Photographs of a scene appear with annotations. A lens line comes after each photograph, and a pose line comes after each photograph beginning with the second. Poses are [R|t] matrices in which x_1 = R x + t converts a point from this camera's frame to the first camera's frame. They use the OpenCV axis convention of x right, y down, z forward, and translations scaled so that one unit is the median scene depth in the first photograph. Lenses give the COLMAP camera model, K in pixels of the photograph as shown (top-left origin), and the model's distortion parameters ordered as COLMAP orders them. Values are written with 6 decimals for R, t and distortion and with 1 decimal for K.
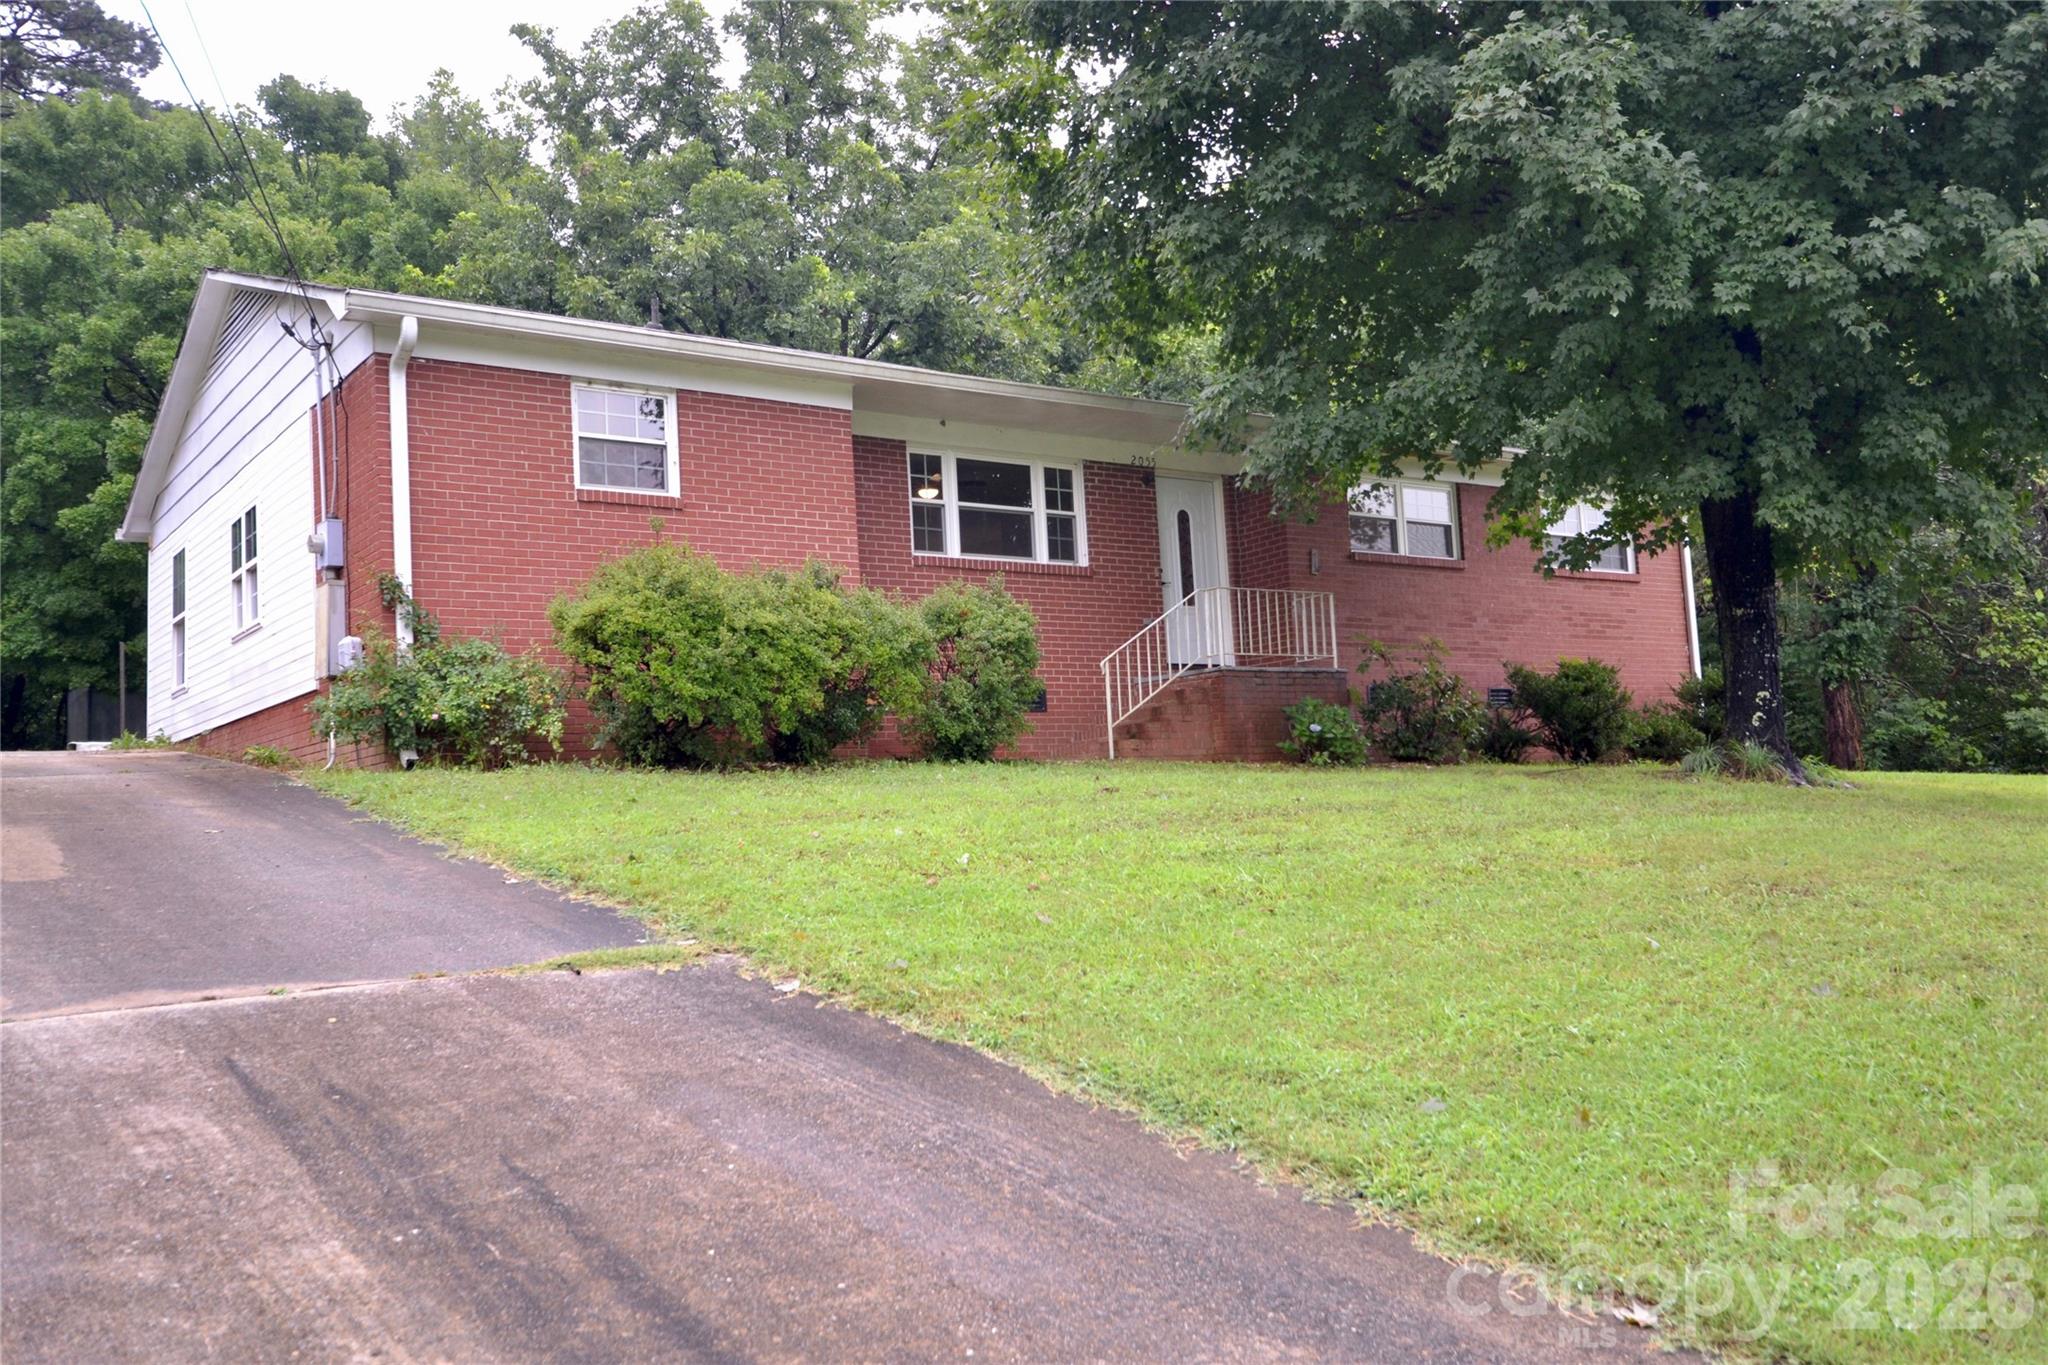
lens RADIAL K [[1649.1, 0, 1022.2], [0, 1649.1, 684.6], [0, 0, 1]] dist [-0.000014, -0.000226]
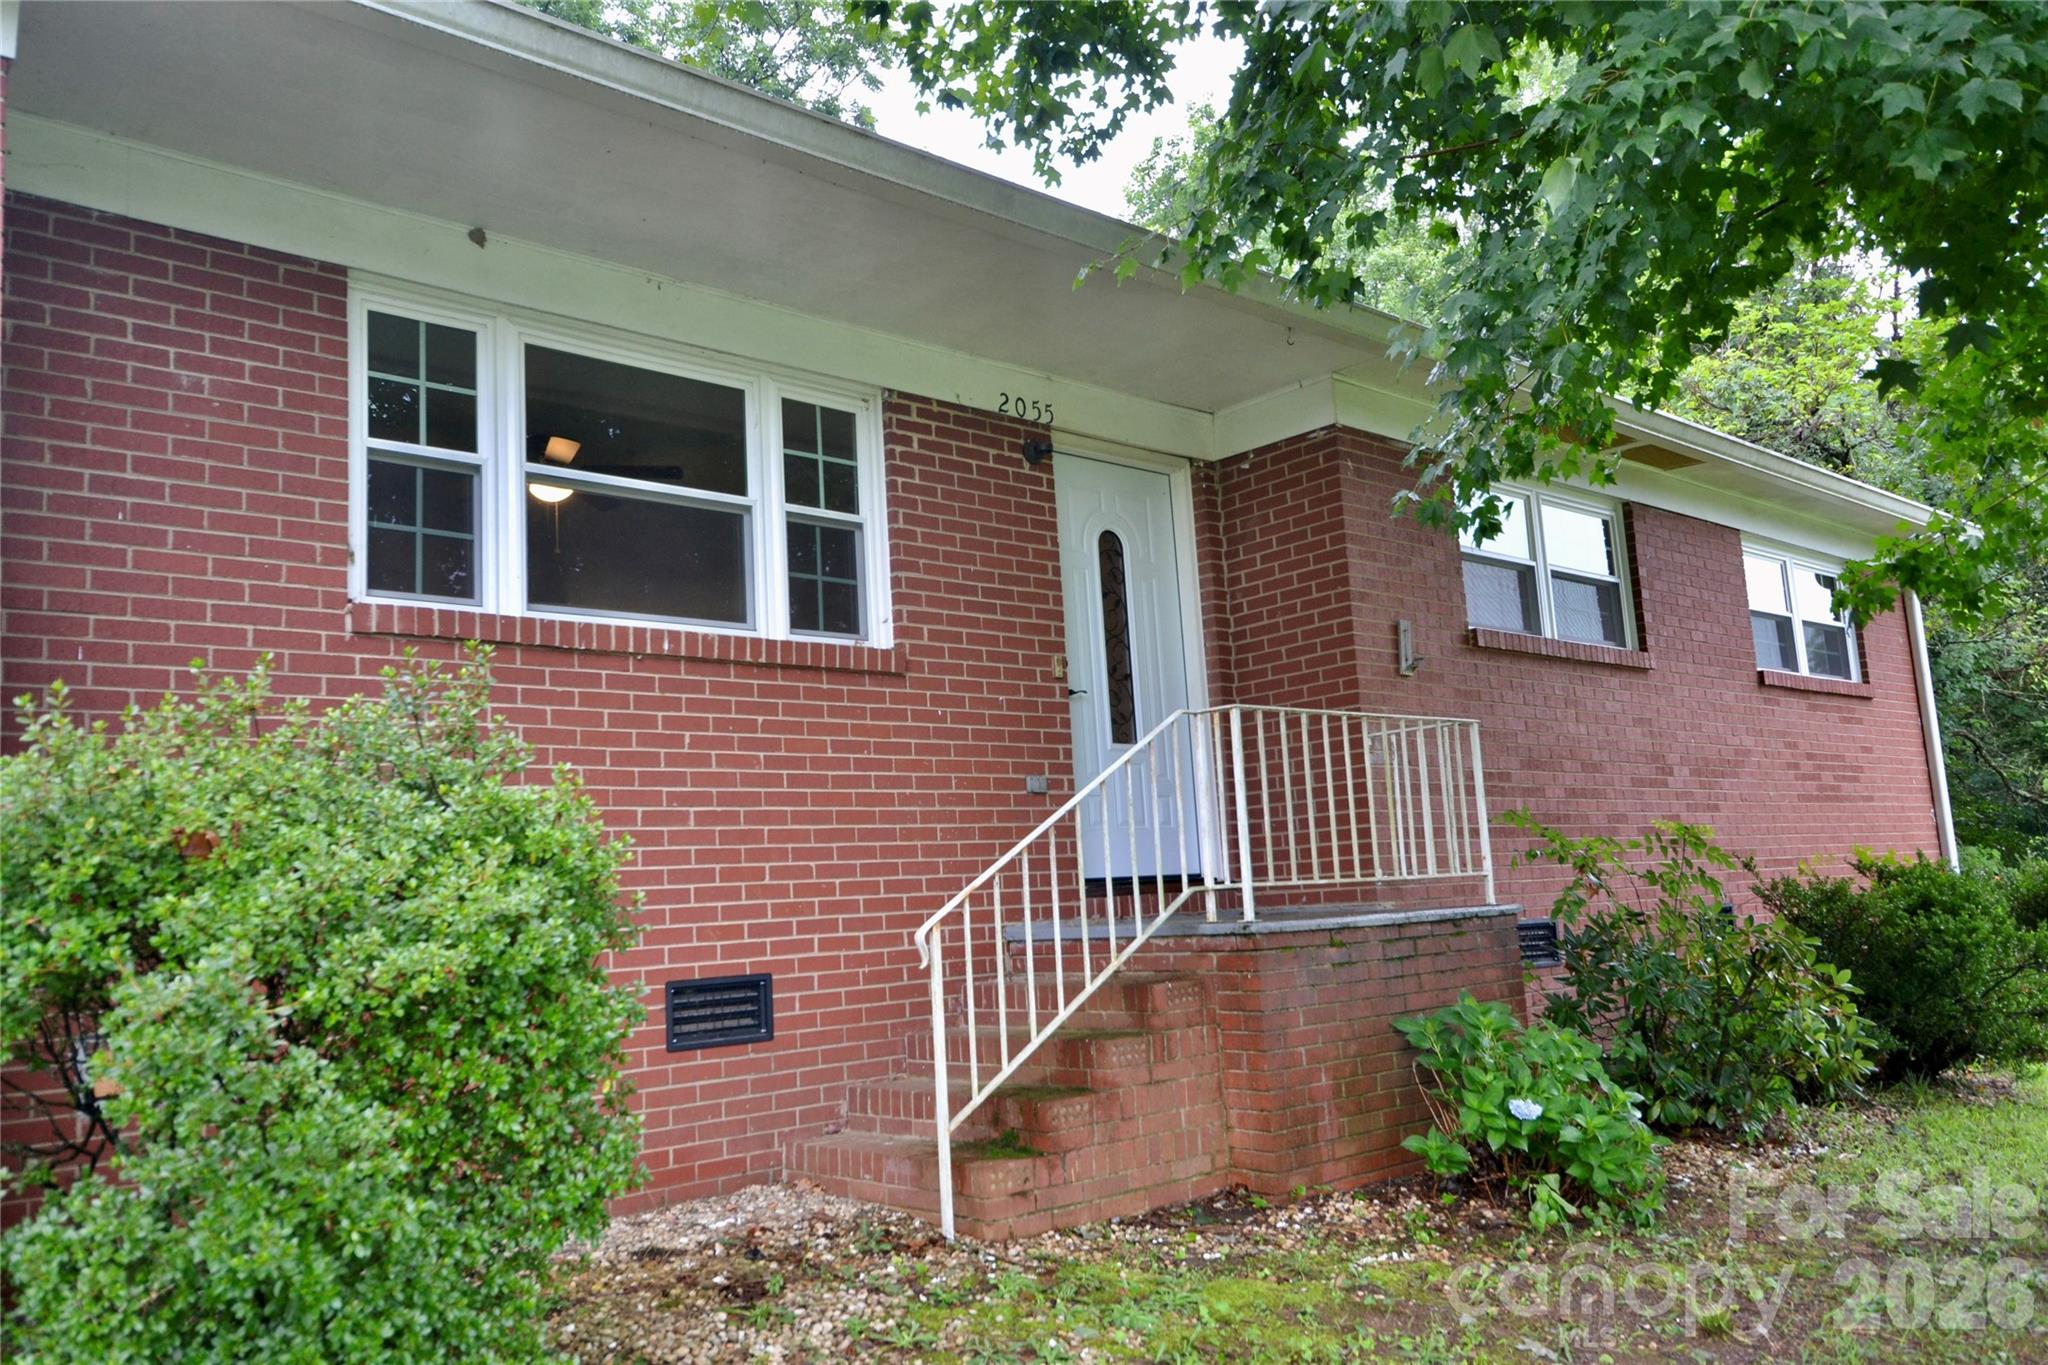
lens RADIAL K [[1481.3, 0, 1022.8], [0, 1481.3, 682.8], [0, 0, 1]] dist [0.004793, 0.000473]
pose [[0.994643, 0.010390, 0.102848, 0.034722], [-0.003808, 0.997944, -0.063984, -0.040689], [-0.103301, 0.063249, 0.992637, 0.641864]]
